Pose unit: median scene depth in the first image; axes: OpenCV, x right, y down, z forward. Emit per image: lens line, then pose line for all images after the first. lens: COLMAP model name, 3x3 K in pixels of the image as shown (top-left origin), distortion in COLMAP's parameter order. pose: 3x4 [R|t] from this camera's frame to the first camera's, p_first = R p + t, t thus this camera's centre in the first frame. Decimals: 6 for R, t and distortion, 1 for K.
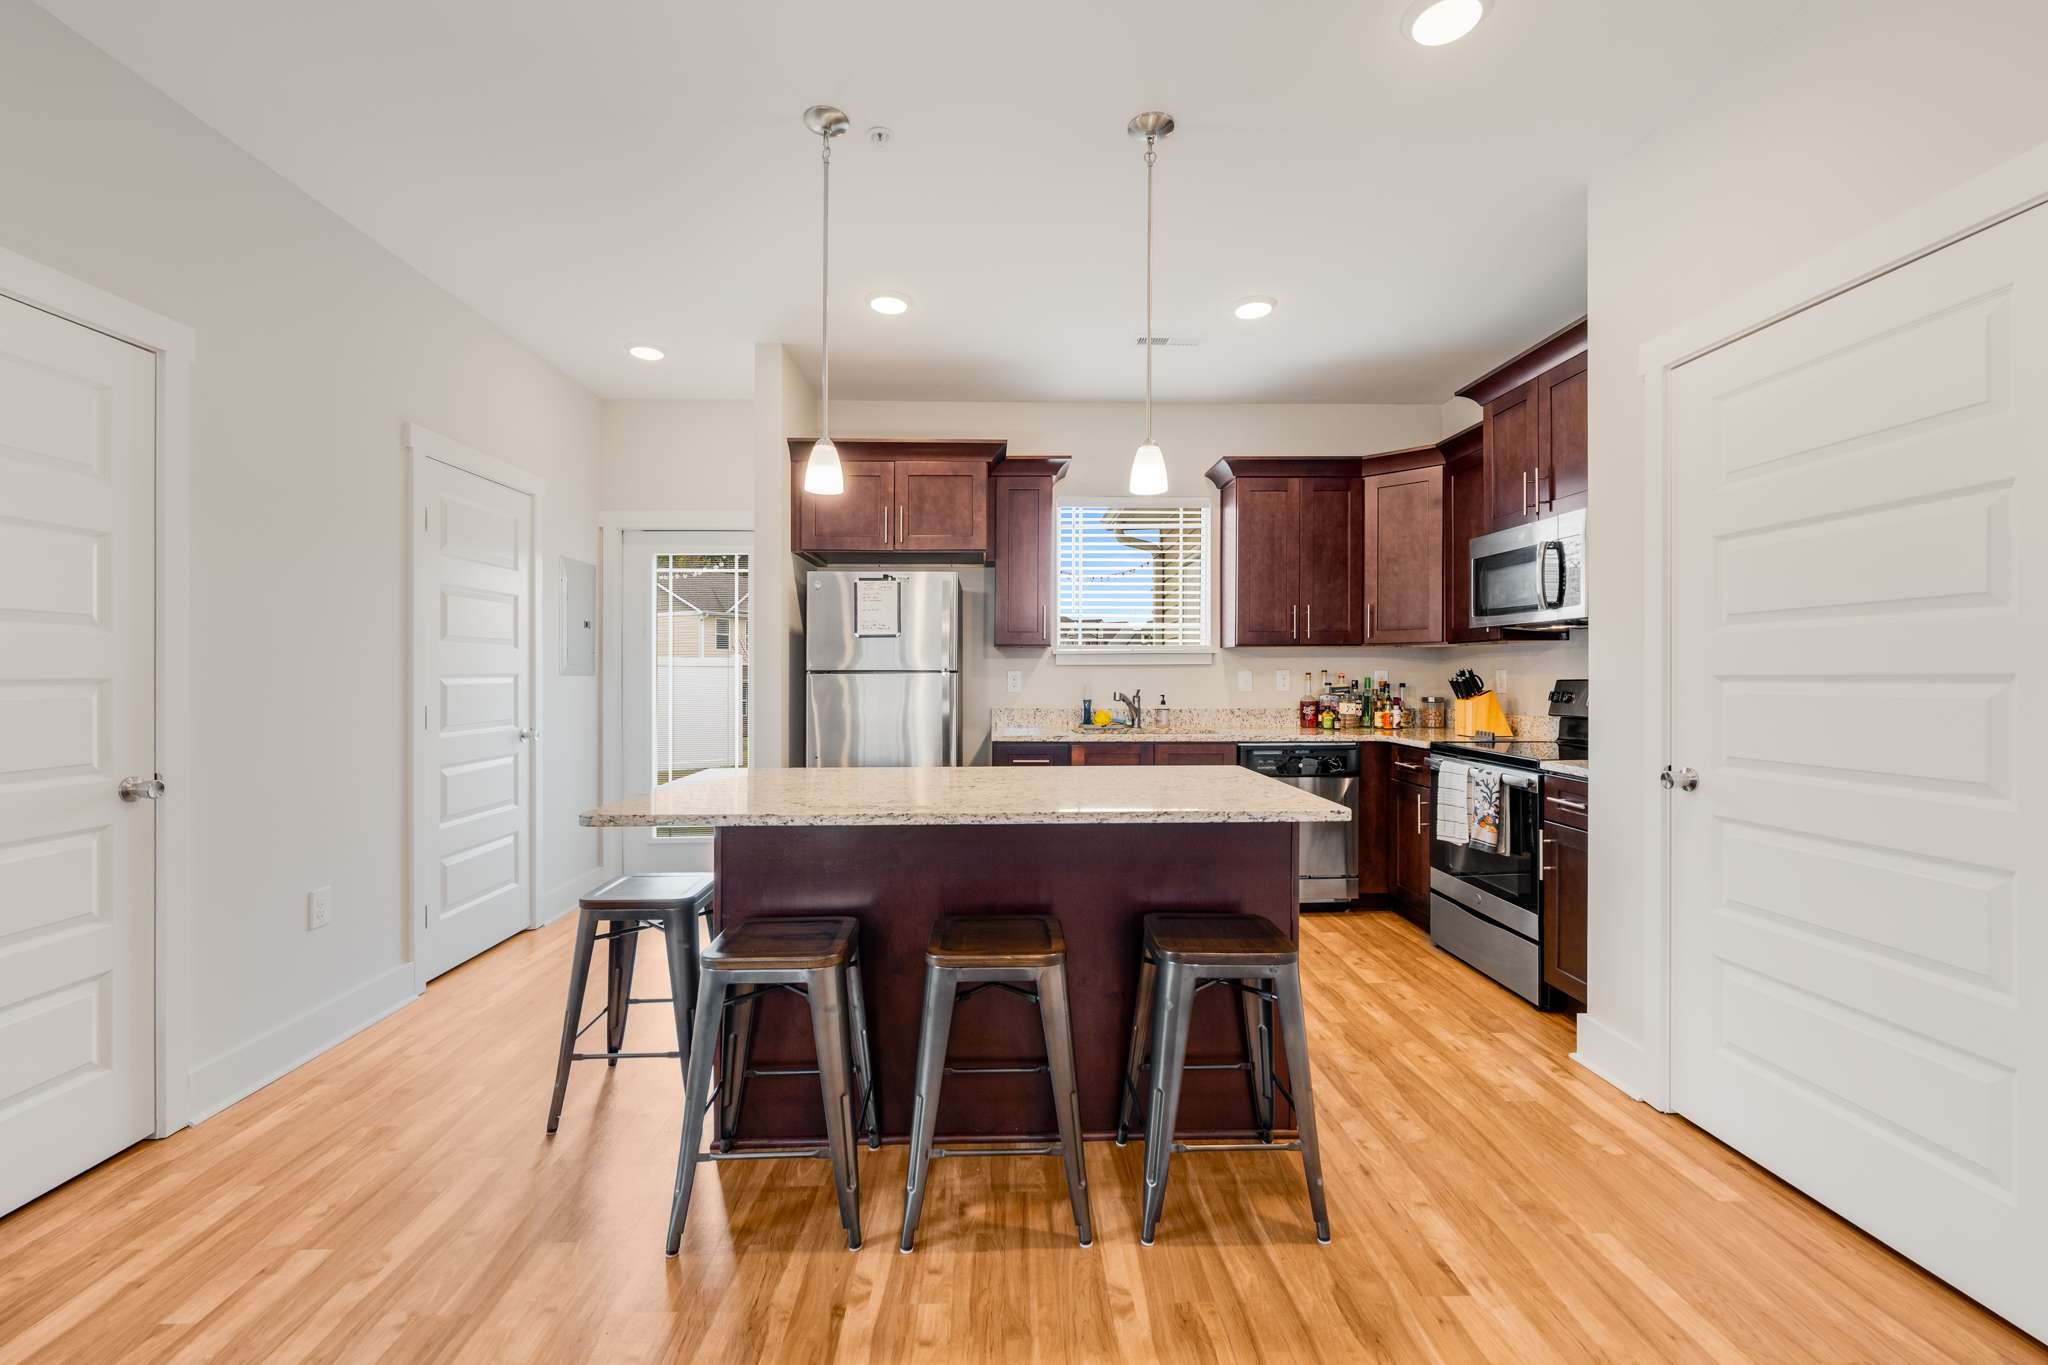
lens RADIAL K [[828.9, 0, 1002.0], [0, 828.9, 676.1], [0, 0, 1]] dist [-0.000023, -0.000002]
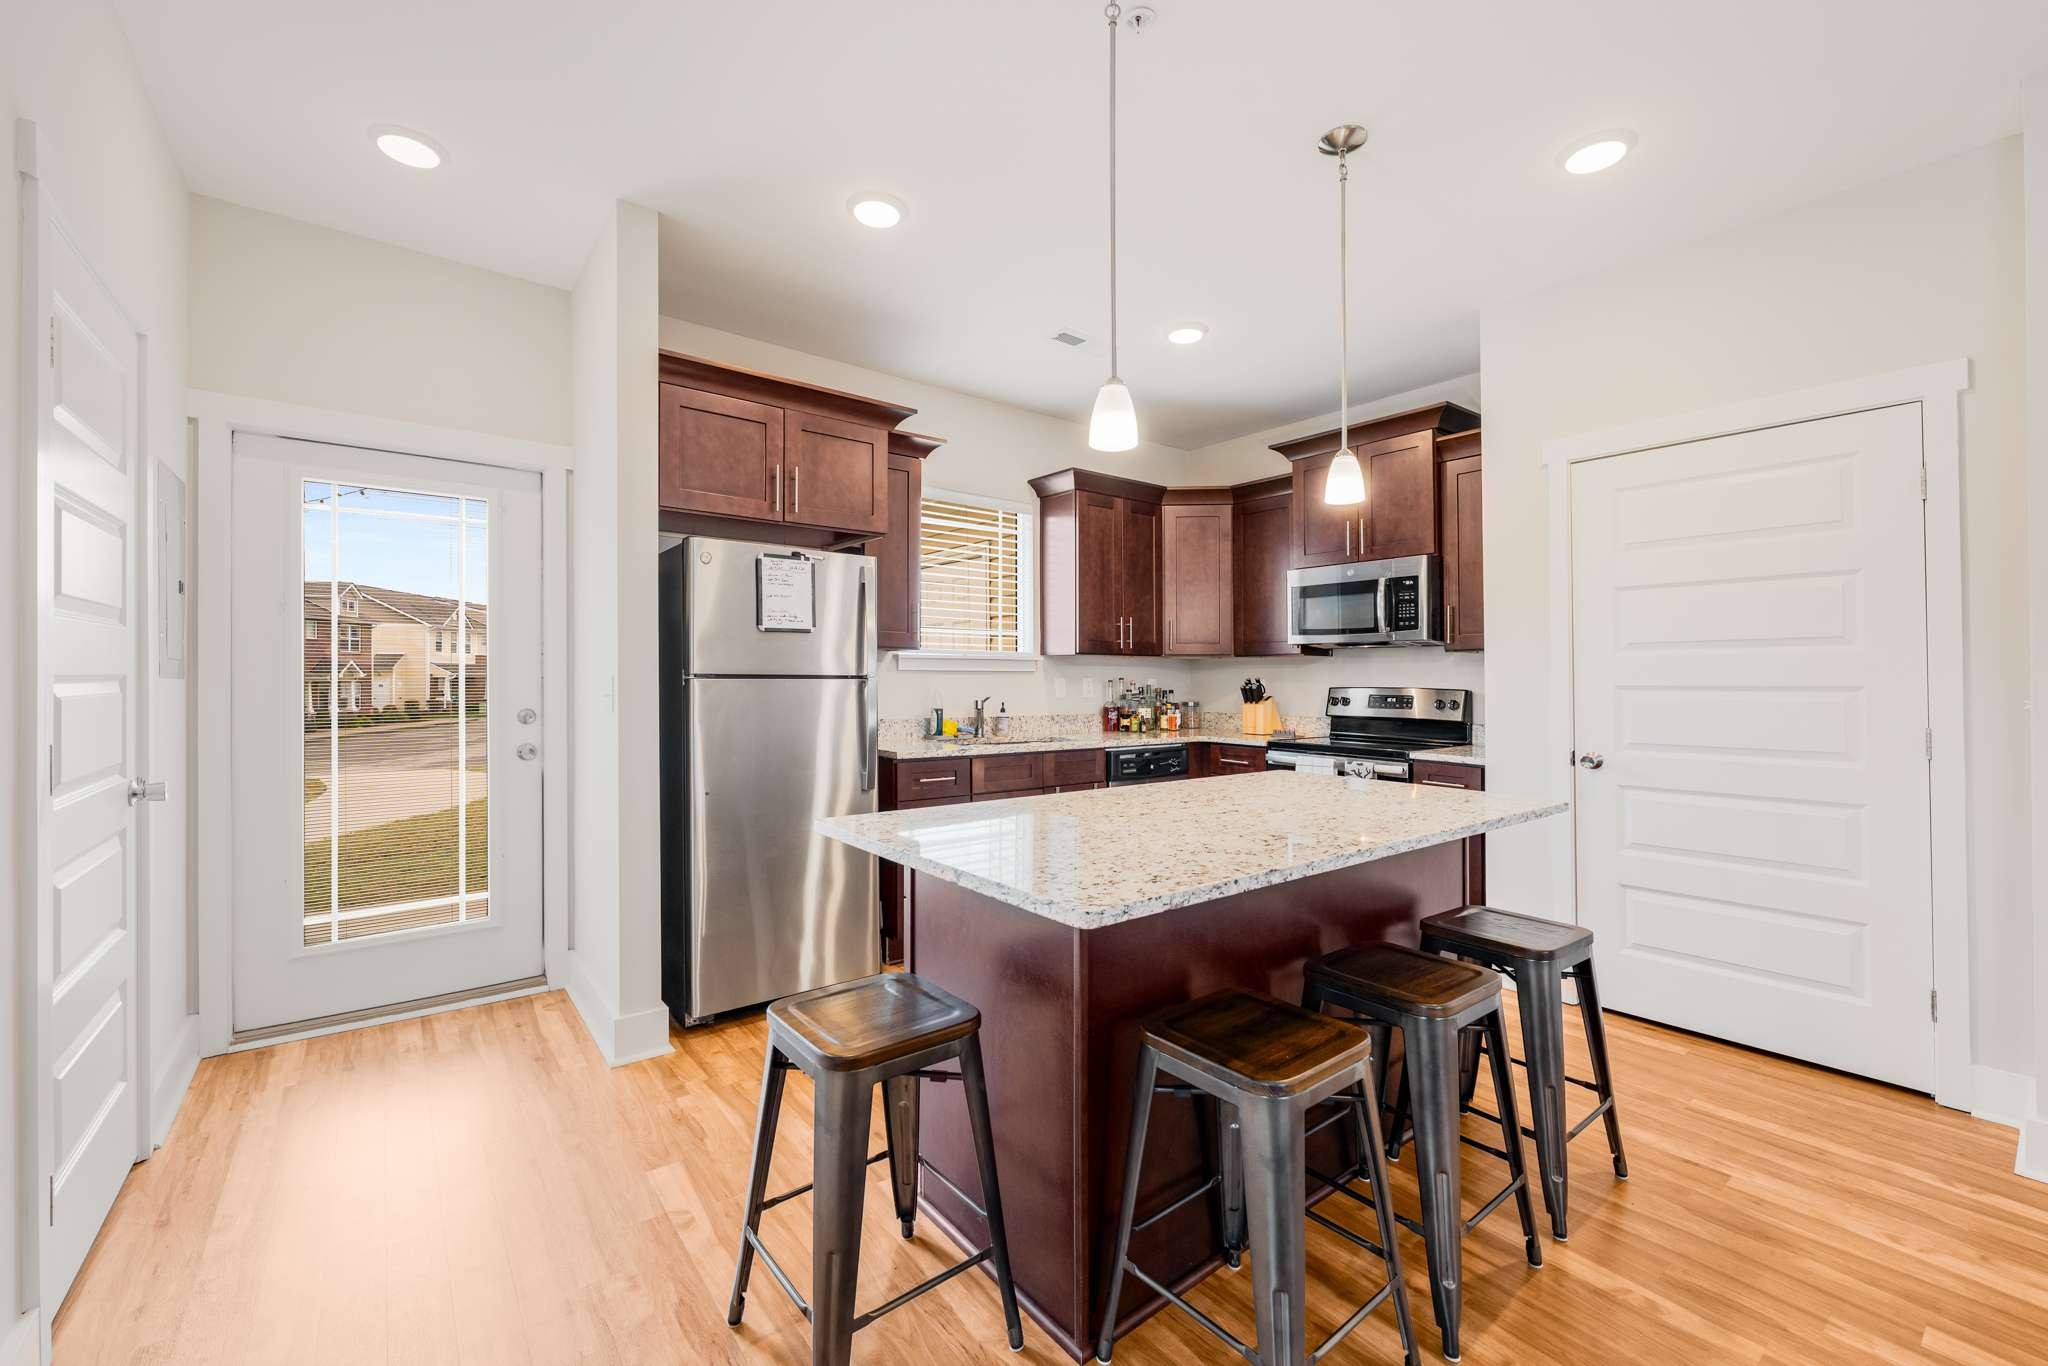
lens RADIAL K [[828.9, 0, 1002.0], [0, 828.9, 676.6], [0, 0, 1]] dist [-0.000023, -0.000002]
pose [[0.807332, 0.007835, 0.590045, -0.465474], [-0.004675, 0.999965, -0.006881, -0.001044], [-0.590079, 0.002797, 0.807341, 0.270784]]
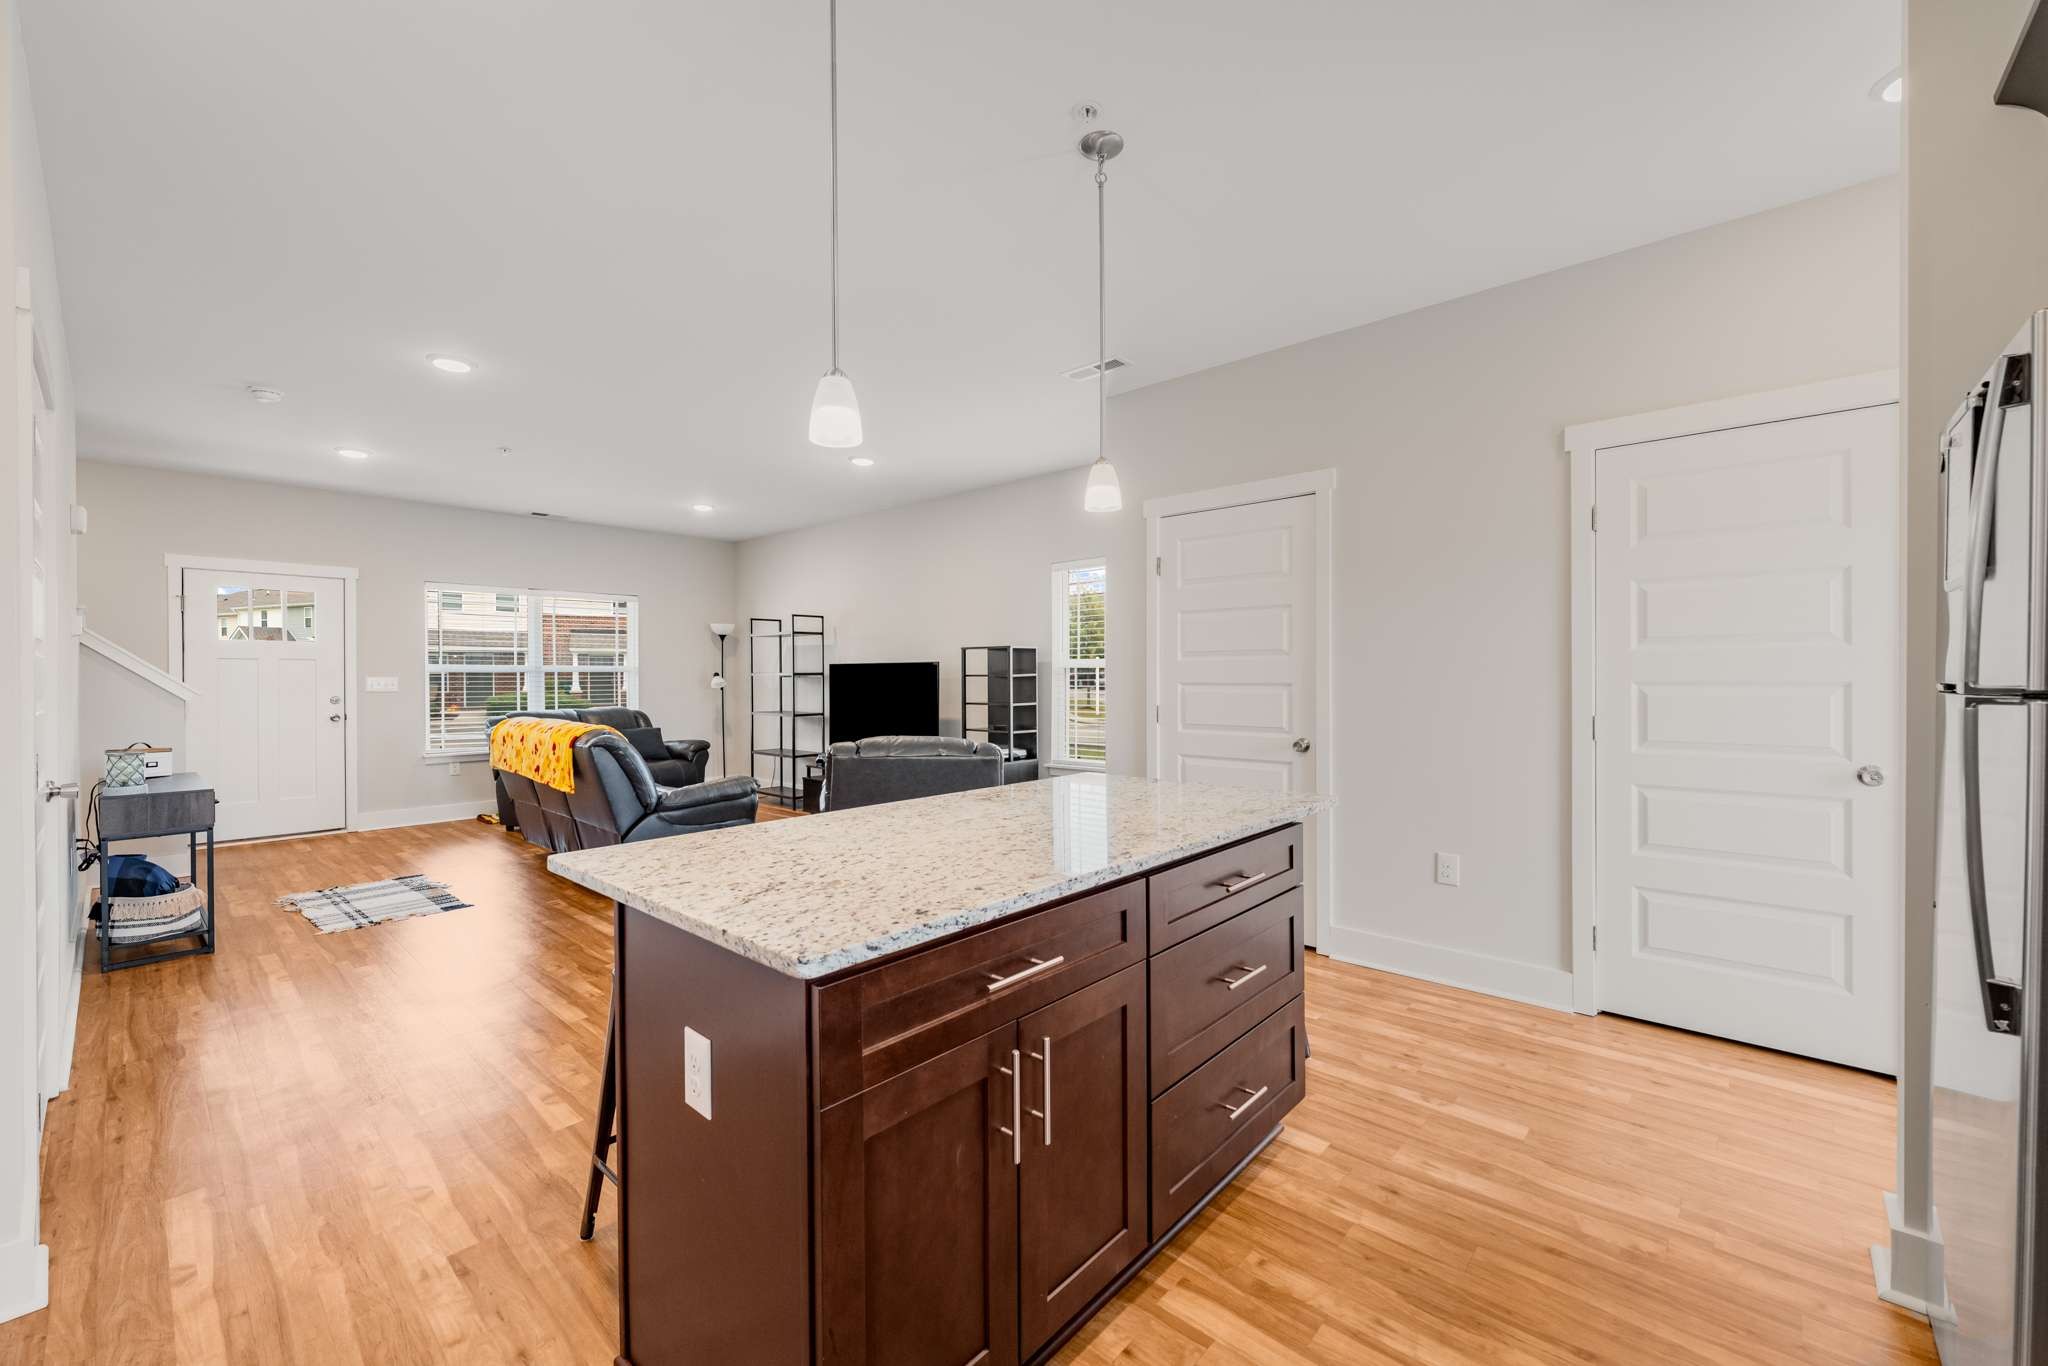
lens RADIAL K [[805.1, 0, 1024.0], [0, 805.1, 683.0], [0, 0, 1]] dist [0.026086, 0.000072]
pose [[-0.665576, 0.004017, -0.746319, 0.368886], [-0.002821, 0.999965, 0.007898, -0.005371], [0.746324, 0.007362, -0.665542, 0.970032]]
